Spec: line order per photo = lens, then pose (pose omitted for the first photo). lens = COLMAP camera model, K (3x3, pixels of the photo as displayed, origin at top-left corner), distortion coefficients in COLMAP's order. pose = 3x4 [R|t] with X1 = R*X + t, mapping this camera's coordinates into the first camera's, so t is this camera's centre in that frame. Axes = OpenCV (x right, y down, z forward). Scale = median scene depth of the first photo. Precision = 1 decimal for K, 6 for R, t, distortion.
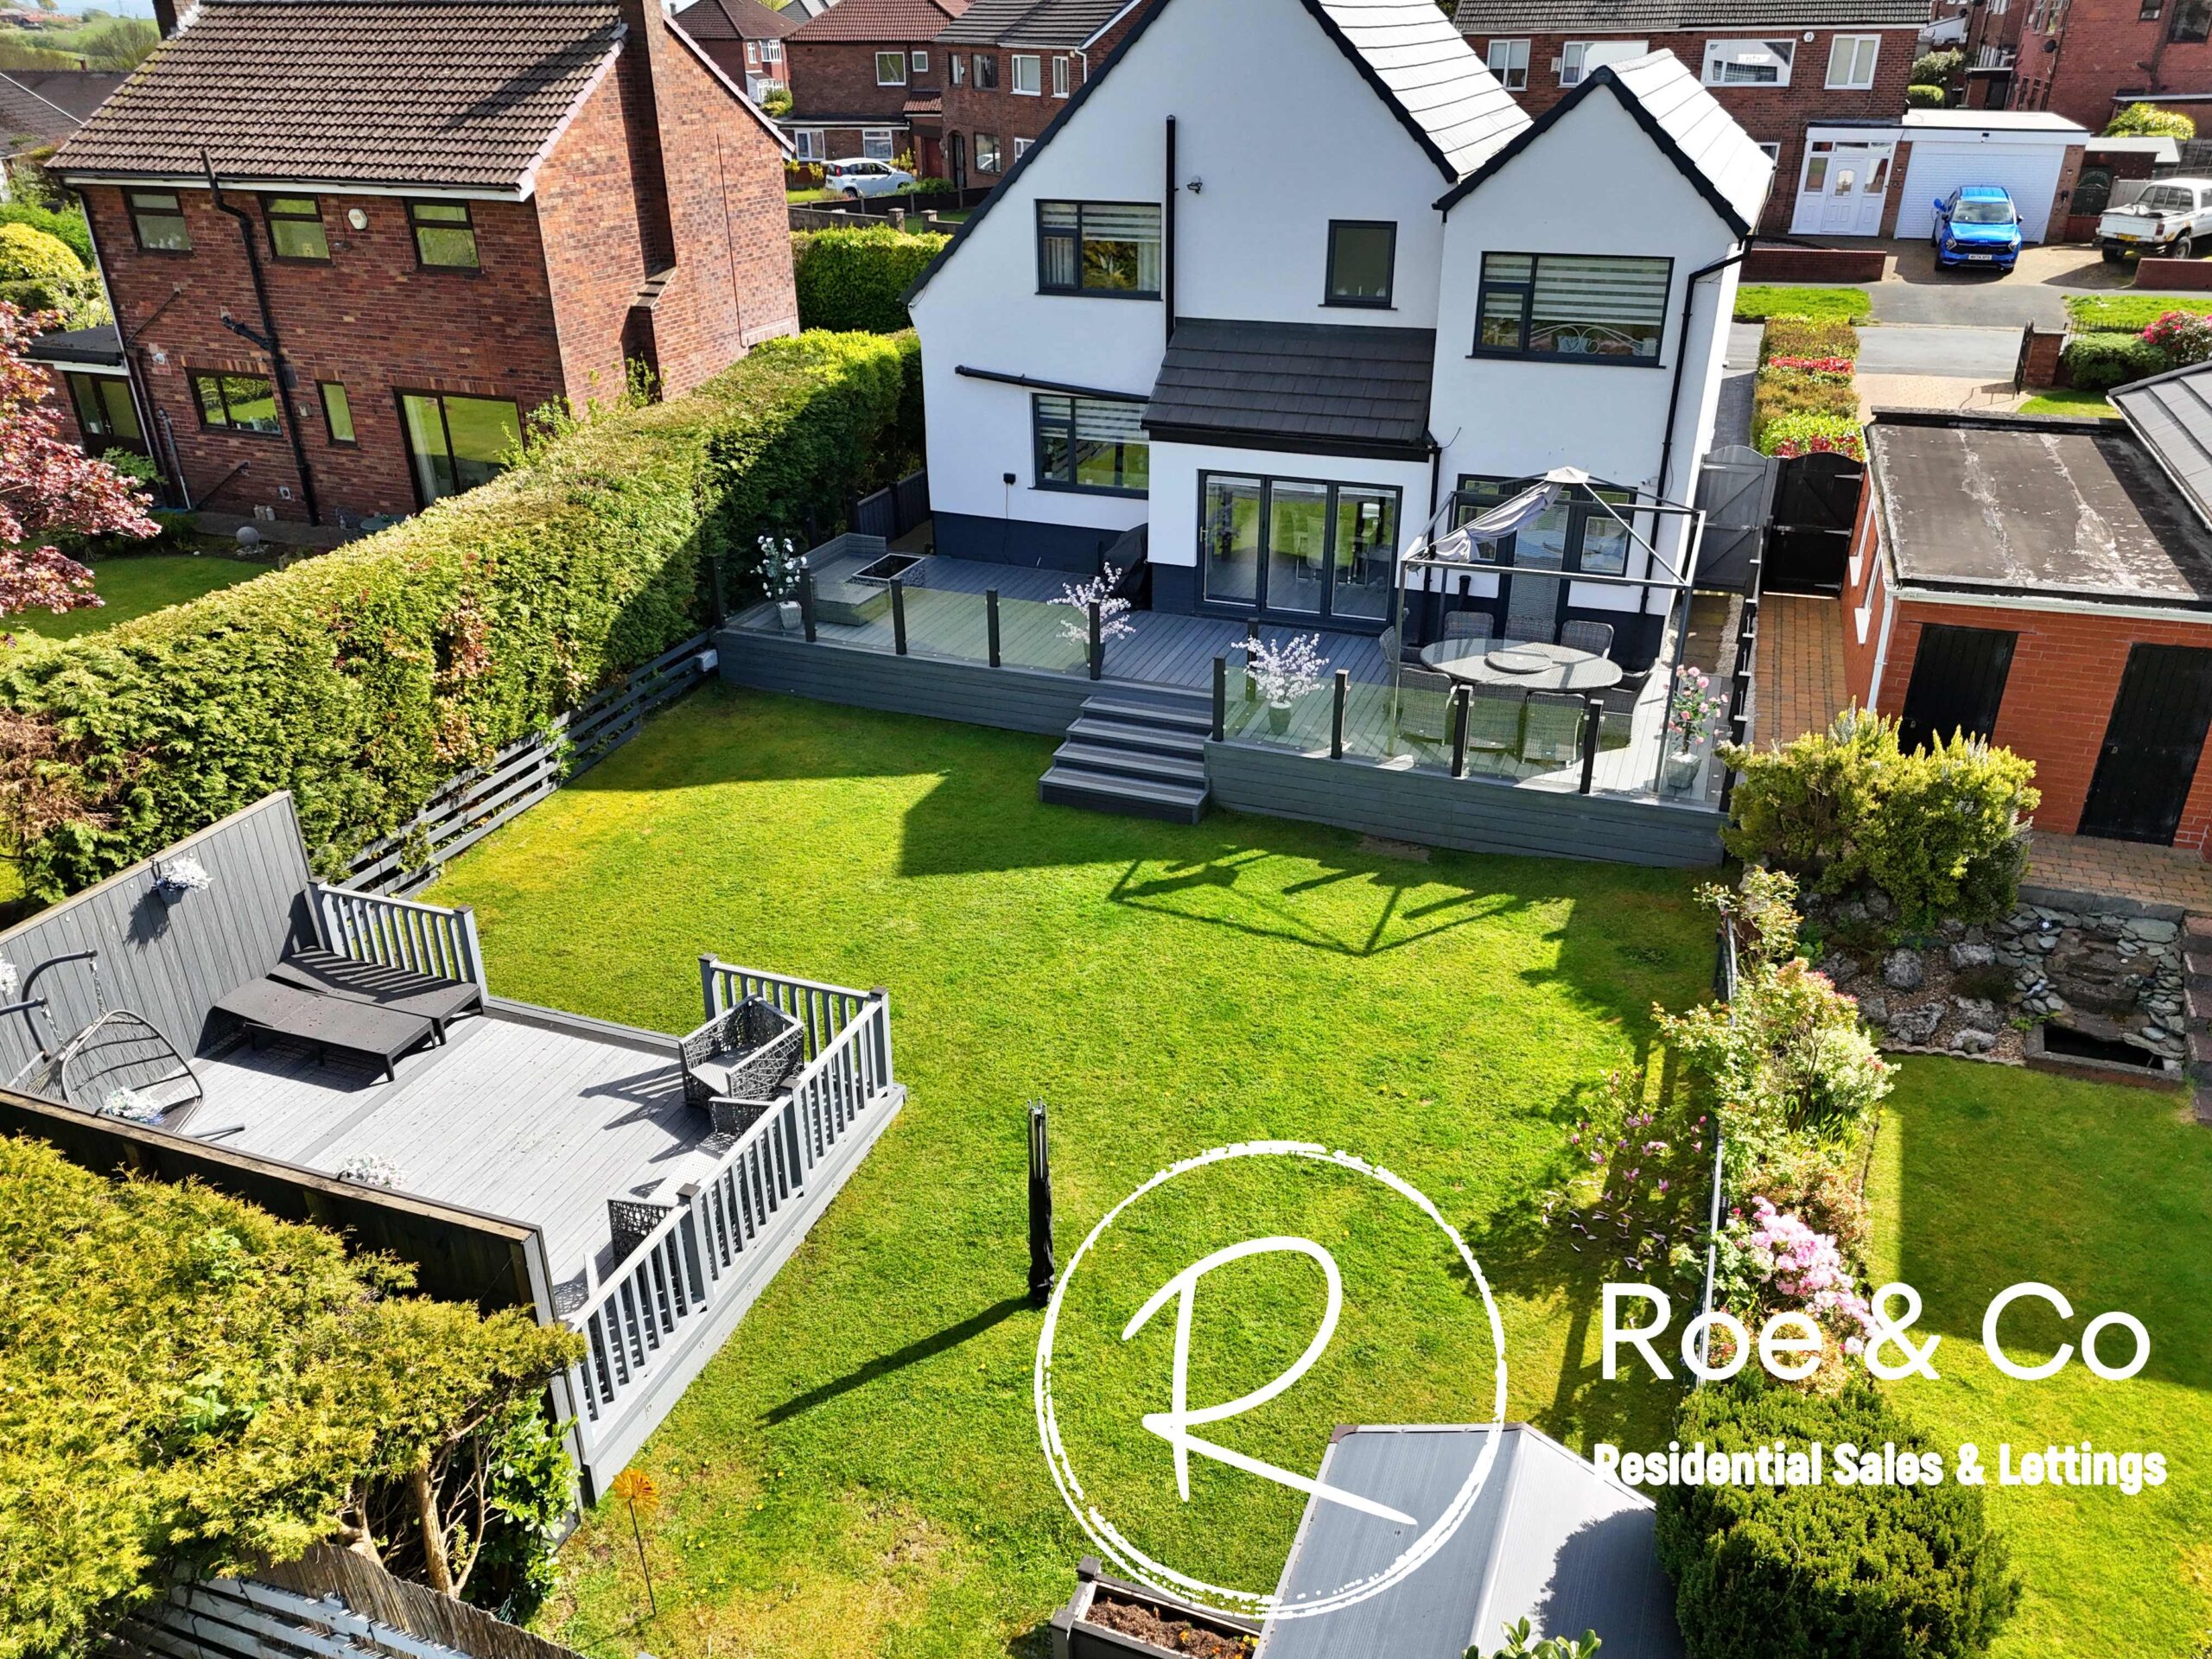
lens RADIAL K [[1627.2, 0, 1106.0], [0, 1627.2, 829.5], [0, 0, 1]] dist [0.042419, 0.002029]
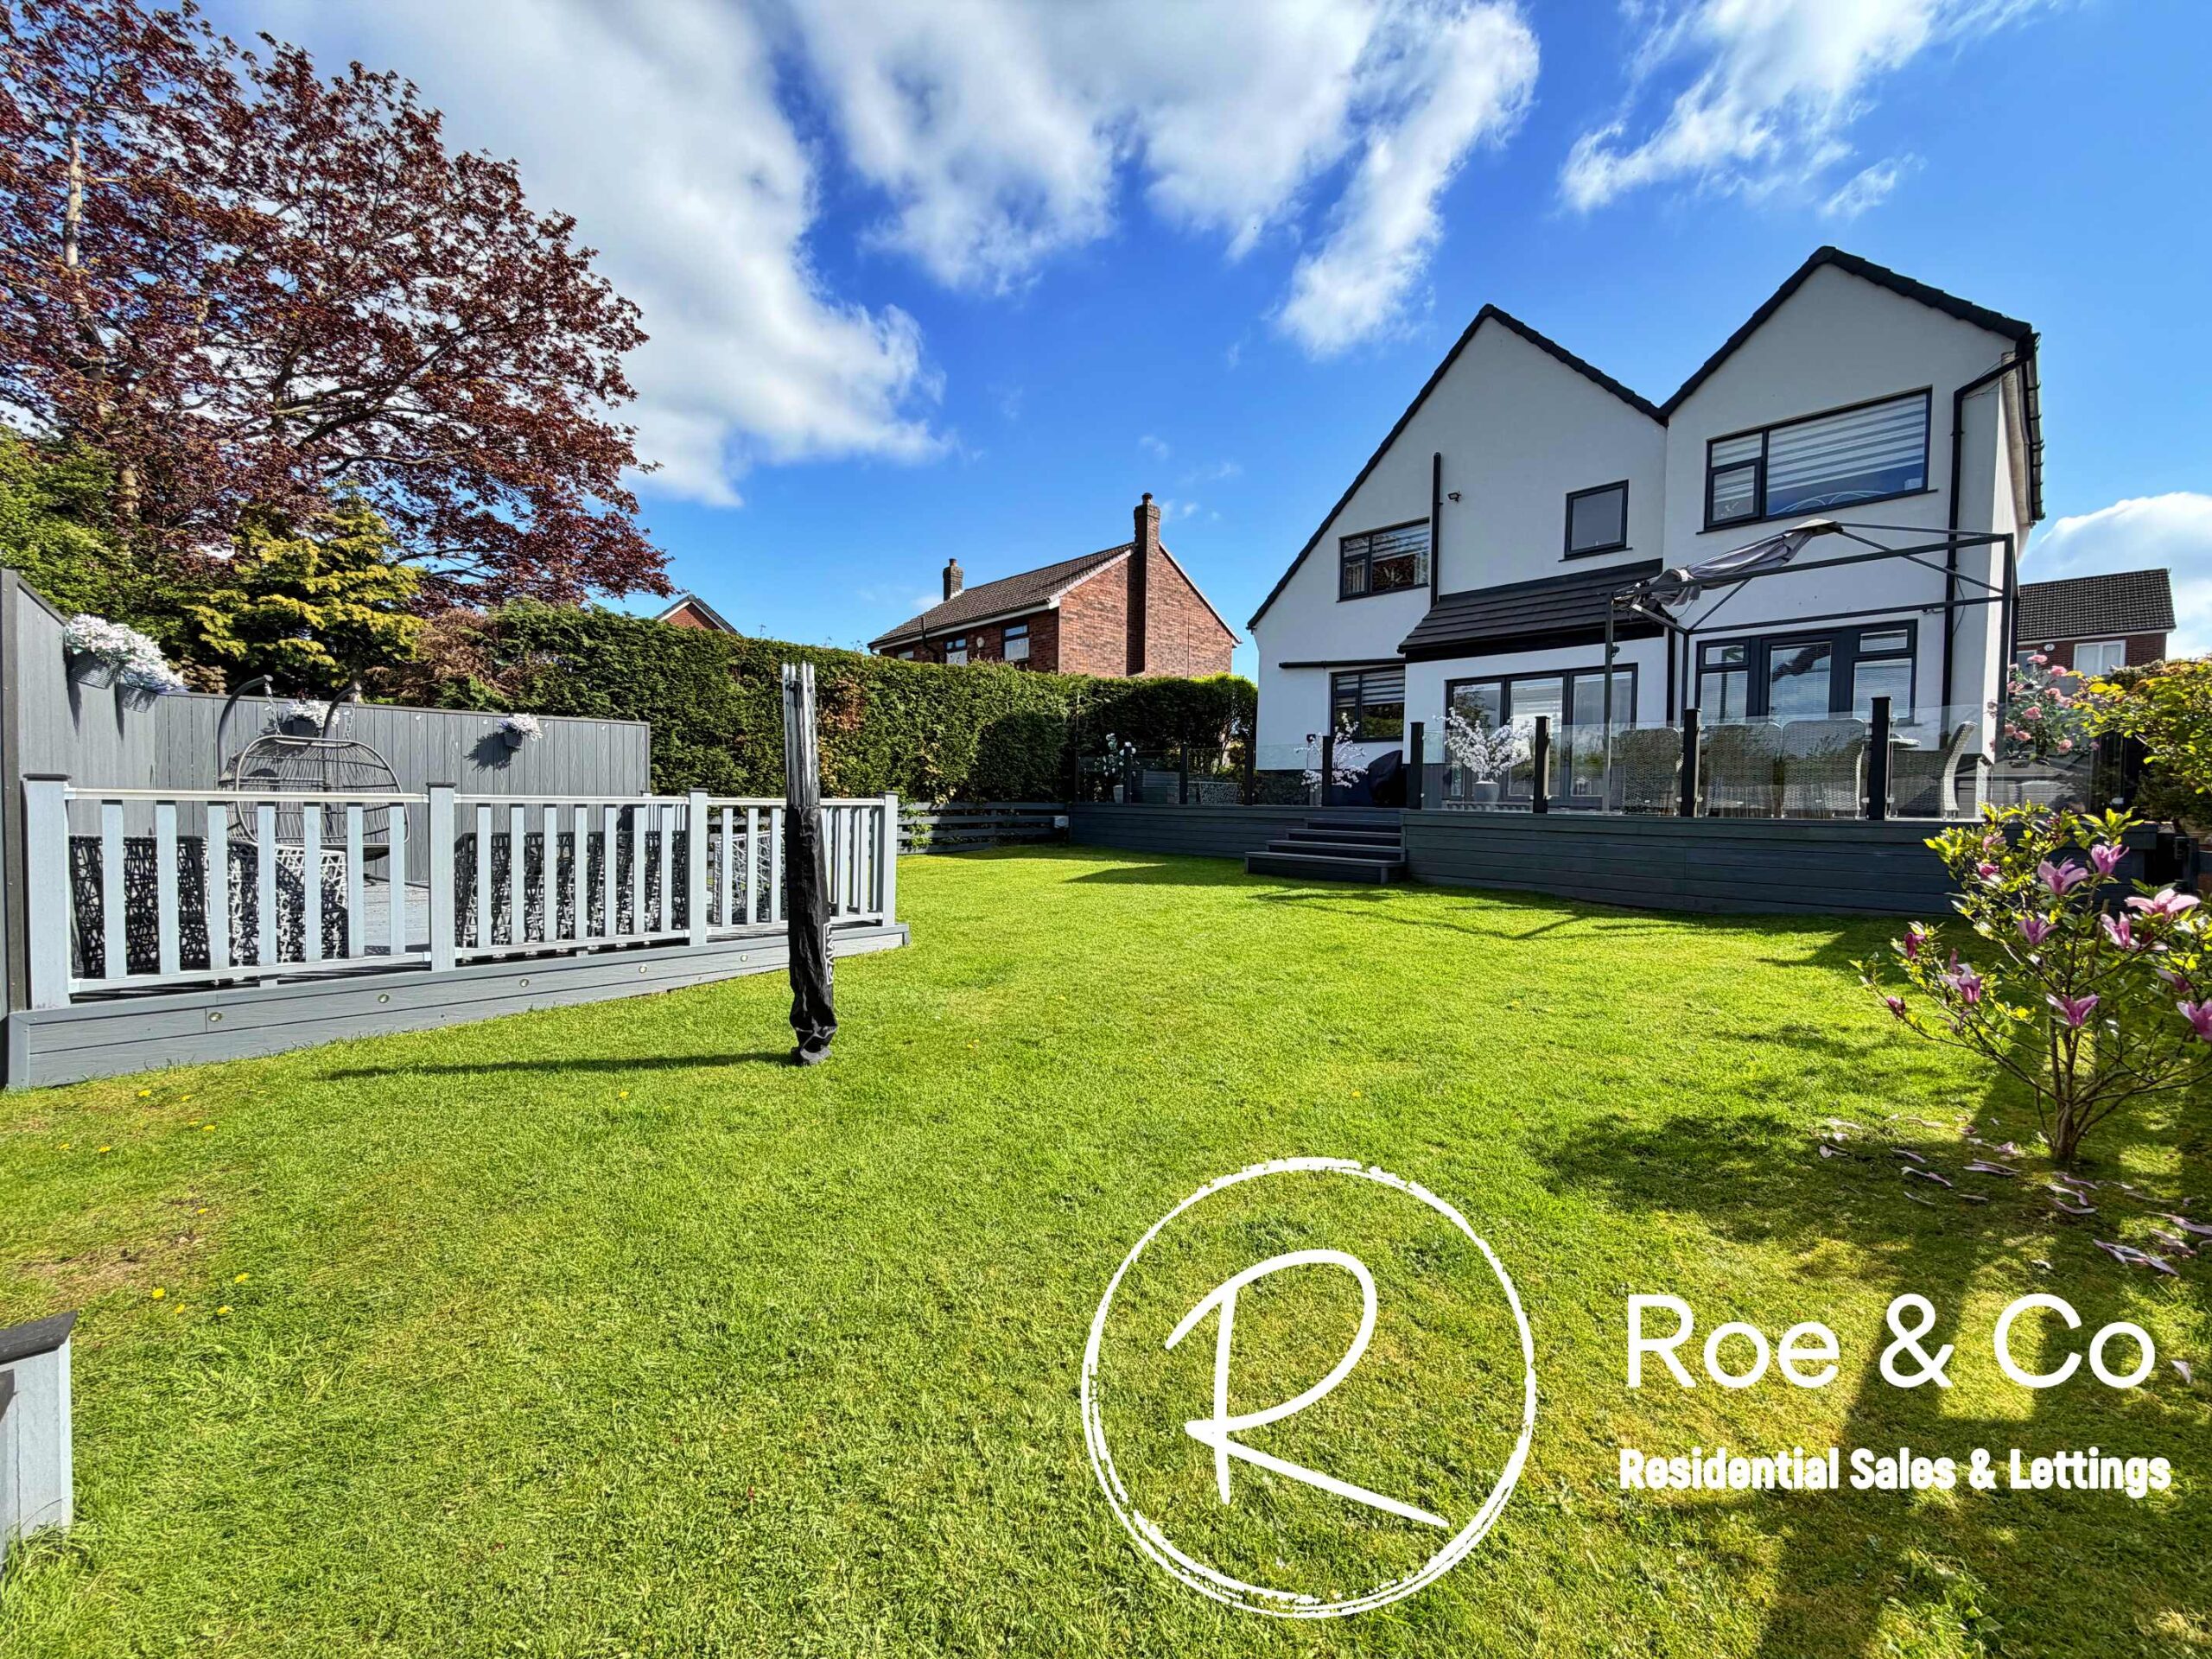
lens RADIAL K [[877.3, 0, 1106.0], [0, 877.3, 829.5], [0, 0, 1]] dist [0.001933, 0.000264]
pose [[0.899512, 0.034629, -0.435522, 0.117242], [-0.217746, 0.899758, -0.378184, 0.178635], [0.378768, 0.435014, 0.816883, 0.421672]]
